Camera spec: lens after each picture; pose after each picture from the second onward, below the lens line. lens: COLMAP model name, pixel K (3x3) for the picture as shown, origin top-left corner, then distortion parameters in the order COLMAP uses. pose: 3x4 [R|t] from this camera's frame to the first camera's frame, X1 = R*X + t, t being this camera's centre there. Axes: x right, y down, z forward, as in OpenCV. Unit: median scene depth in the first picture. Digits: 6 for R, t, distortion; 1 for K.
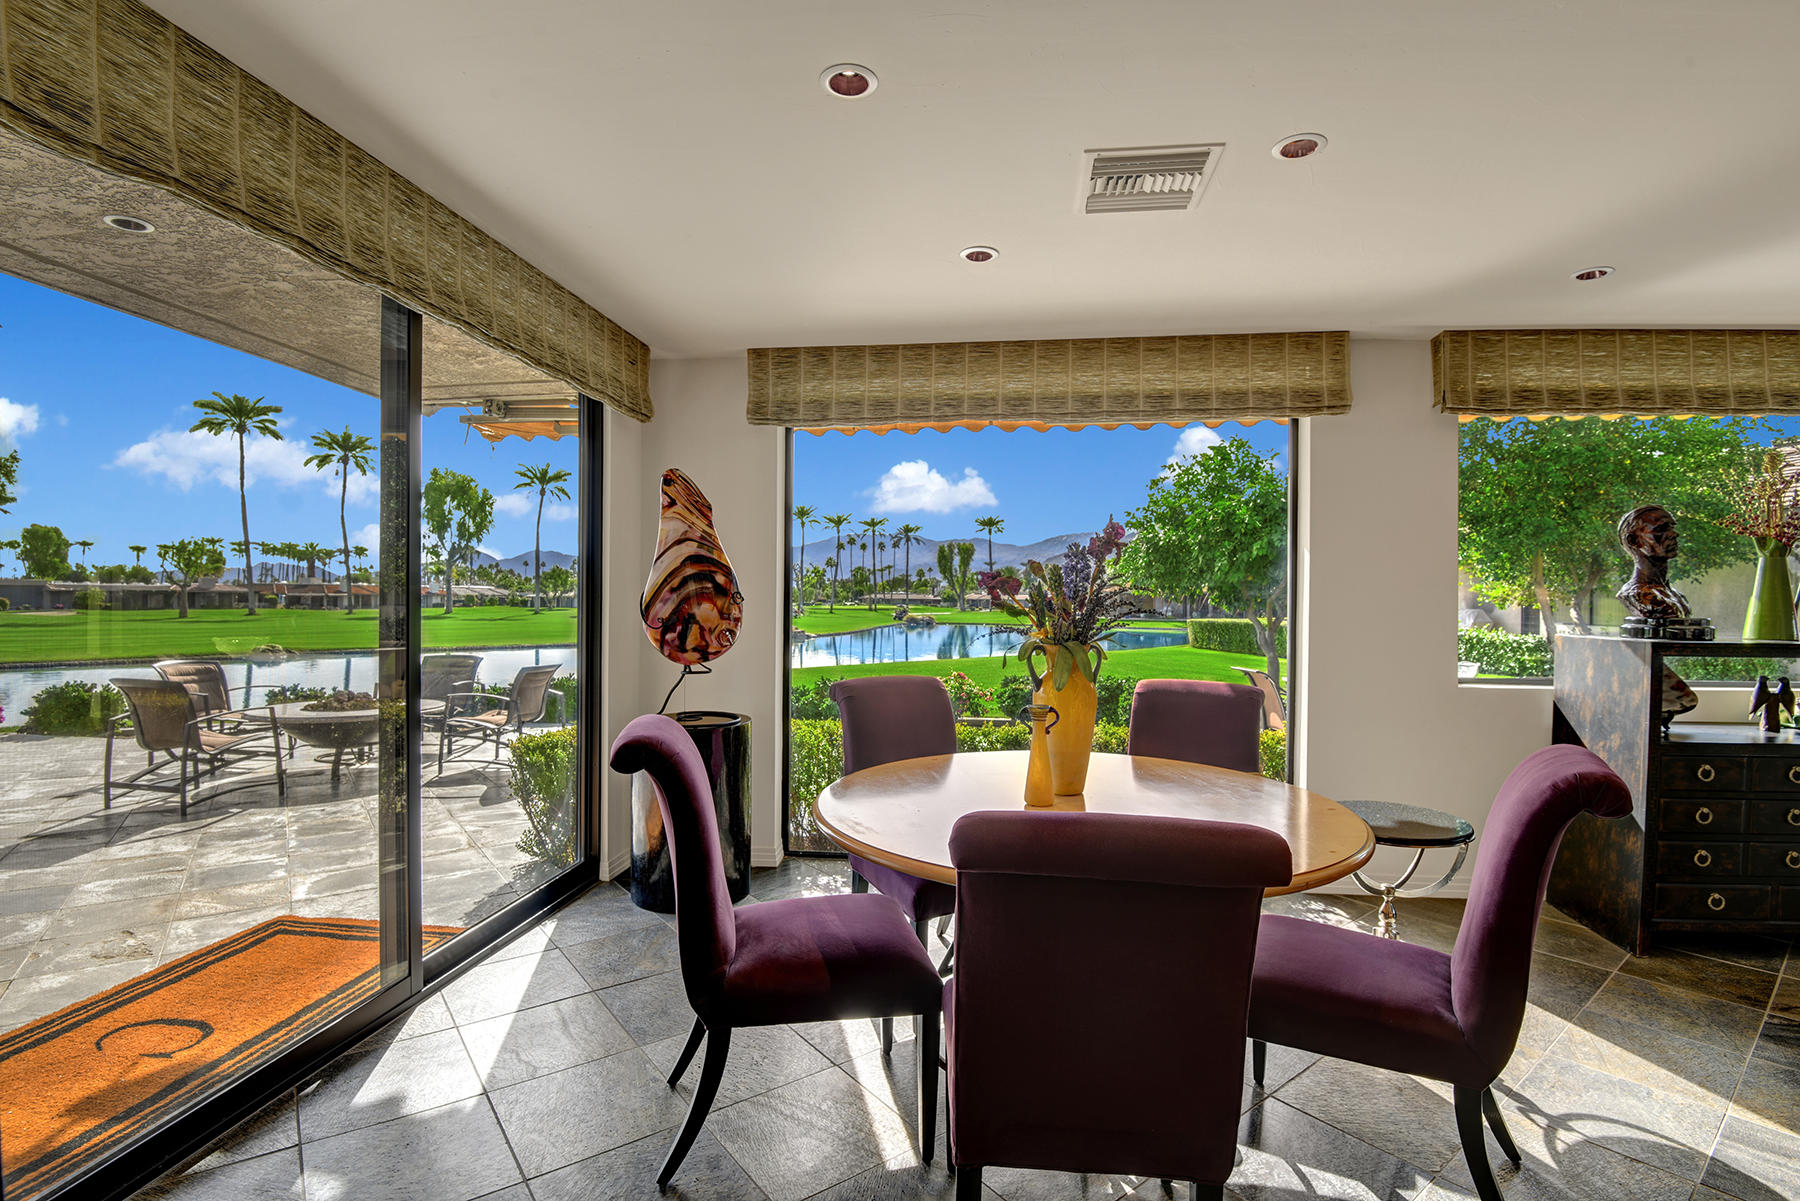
lens RADIAL K [[828.7, 0, 904.8], [0, 828.7, 601.8], [0, 0, 1]] dist [-0.013024, -0.009975]
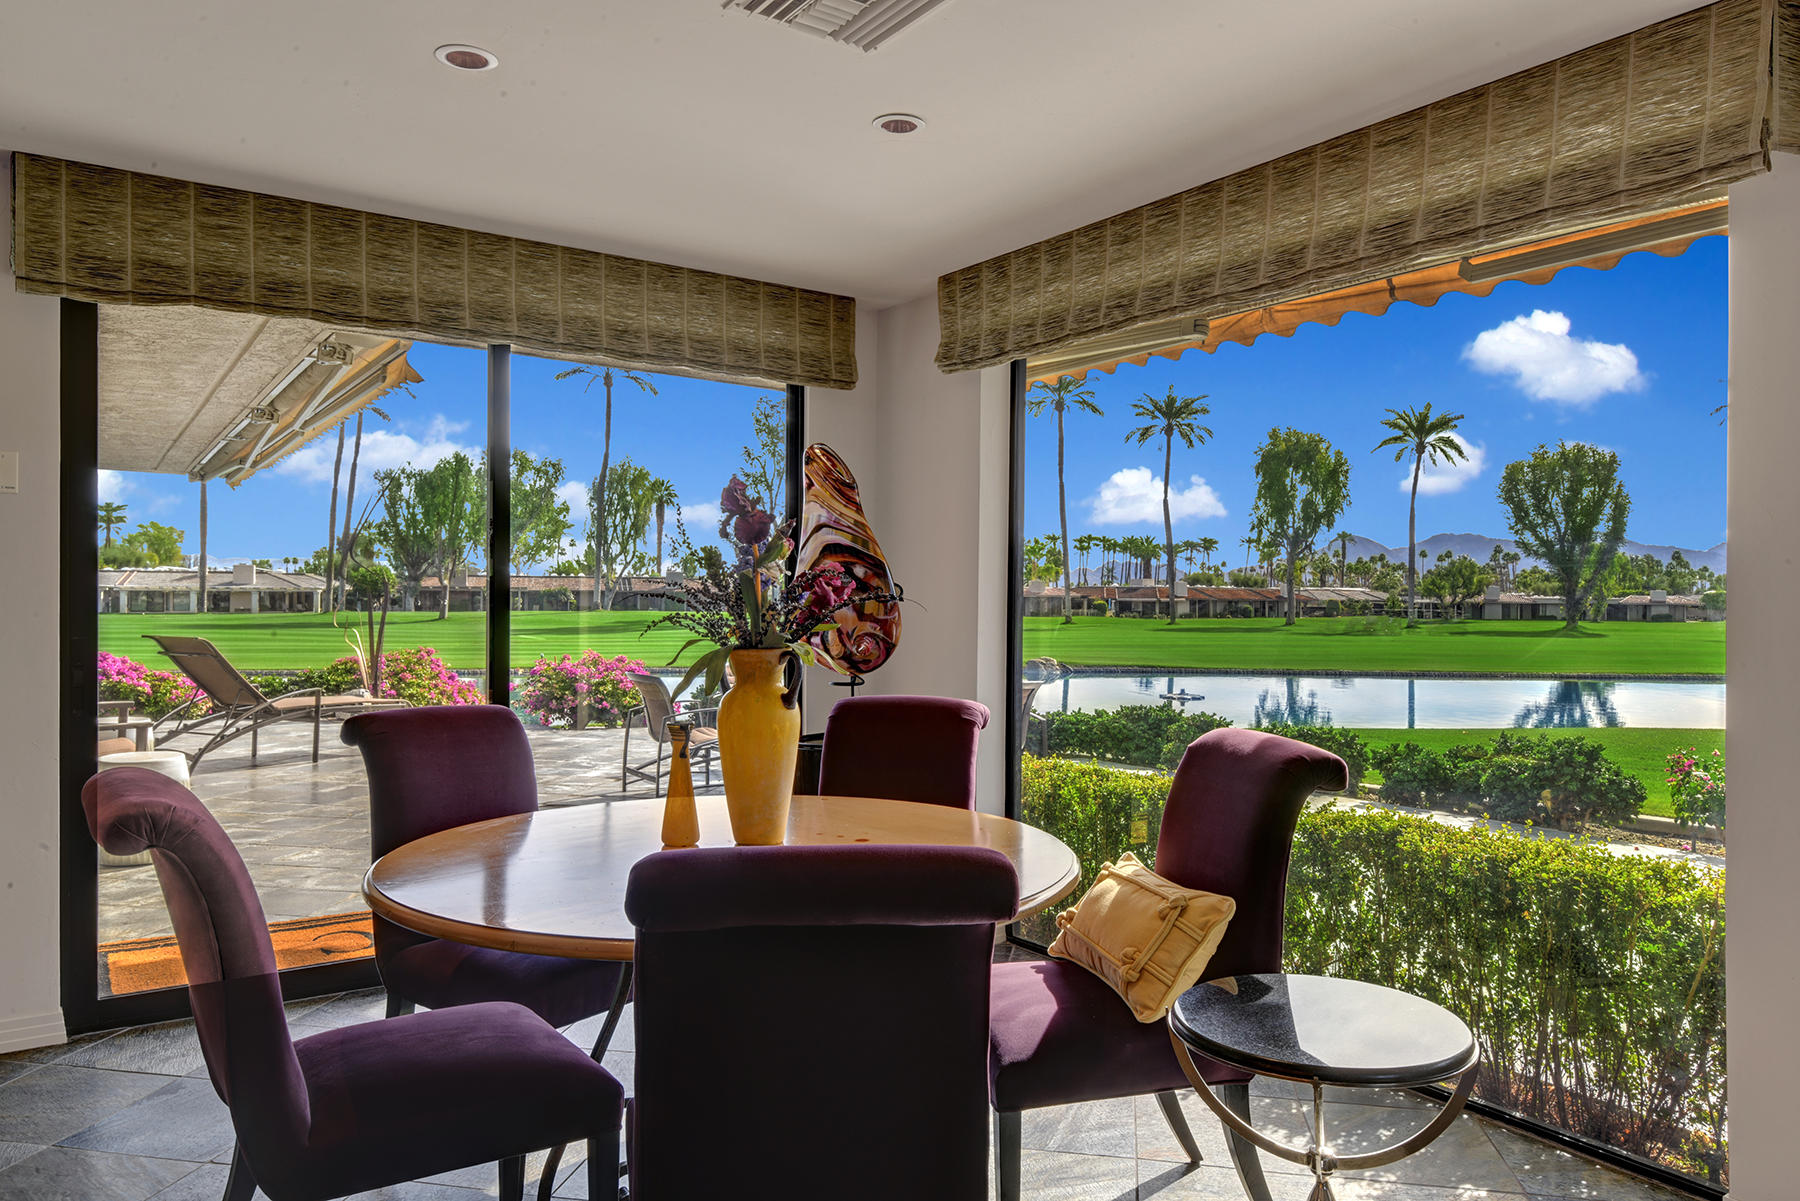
lens RADIAL K [[1234.0, 0, 935.8], [0, 1234.0, 610.5], [0, 0, 1]] dist [0.042707, -0.000270]
pose [[0.691625, 0.003694, -0.722247, 0.419887], [-0.003387, 0.999993, 0.001871, 0.004897], [0.722249, 0.001152, 0.691632, 0.121578]]
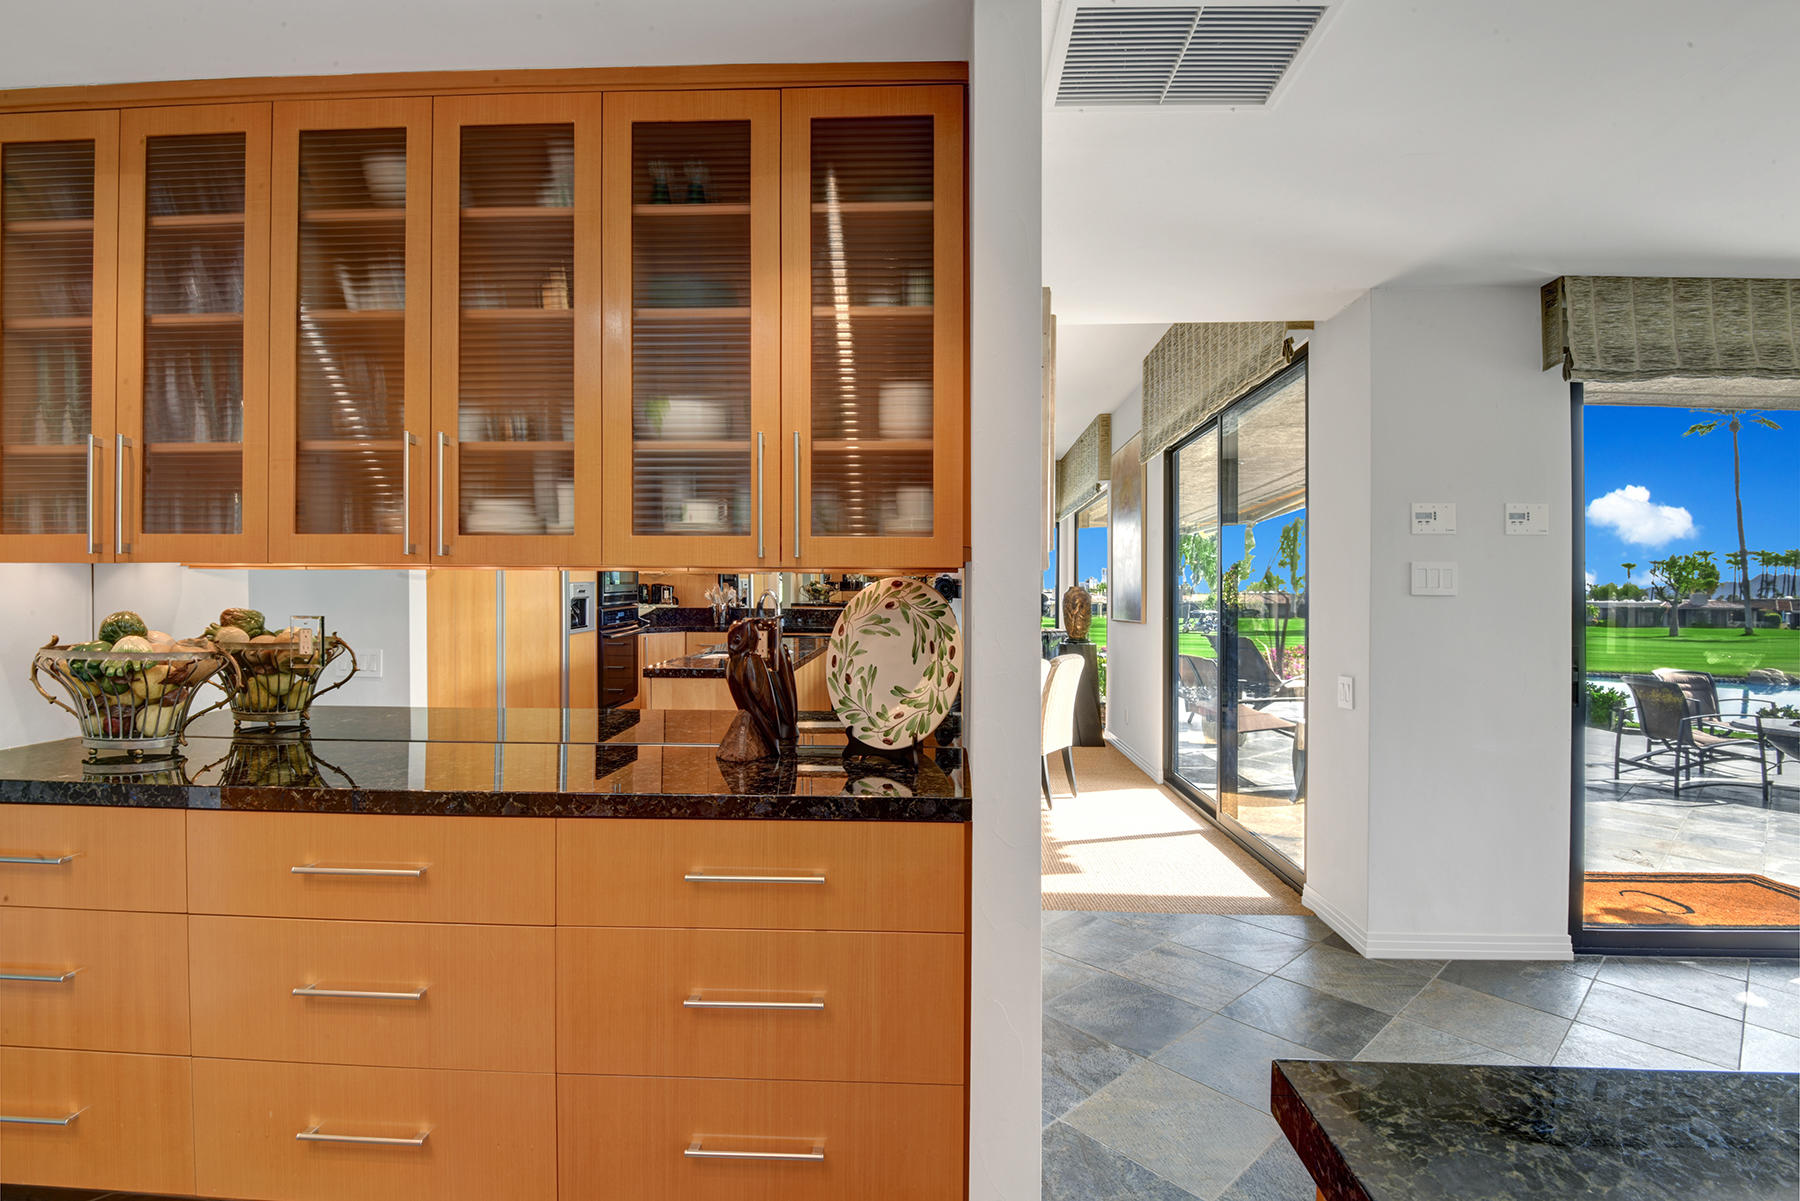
lens RADIAL K [[883.3, 0, 894.9], [0, 883.3, 613.1], [0, 0, 1]] dist [-0.044826, -0.000889]
pose [[0.104056, 0.000780, -0.994571, 0.185804], [-0.008251, 0.999966, -0.000079, 0.003442], [0.994537, 0.008214, 0.104059, -0.219312]]
